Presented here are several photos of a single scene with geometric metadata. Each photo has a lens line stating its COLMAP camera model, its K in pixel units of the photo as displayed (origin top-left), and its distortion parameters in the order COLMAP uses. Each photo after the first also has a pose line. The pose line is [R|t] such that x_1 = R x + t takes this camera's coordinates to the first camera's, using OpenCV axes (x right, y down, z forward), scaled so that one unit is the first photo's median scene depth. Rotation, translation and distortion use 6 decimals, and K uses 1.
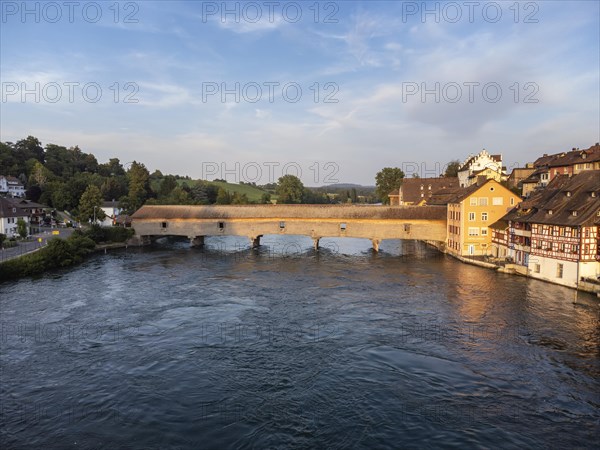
lens RADIAL K [[427.4, 0, 303.3], [0, 427.4, 216.1], [0, 0, 1]] dist [0.000299, -0.045359]
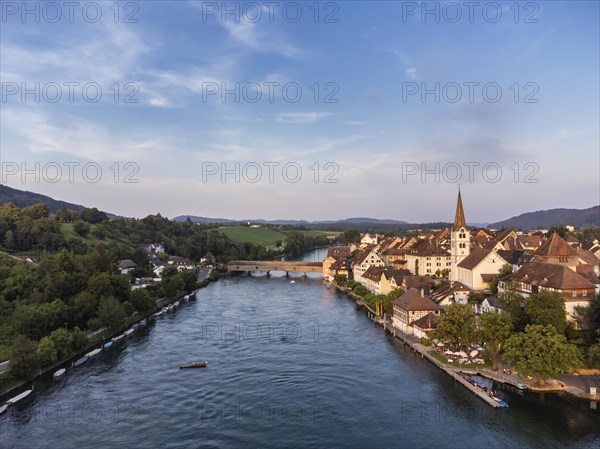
lens RADIAL K [[431.8, 0, 308.1], [0, 431.8, 225.5], [0, 0, 1]] dist [-0.001355, -0.001775]
pose [[0.991518, -0.020266, -0.128379, 0.537436], [0.015263, 0.999090, -0.039840, -0.141174], [0.129069, 0.037542, 0.990925, -1.871757]]
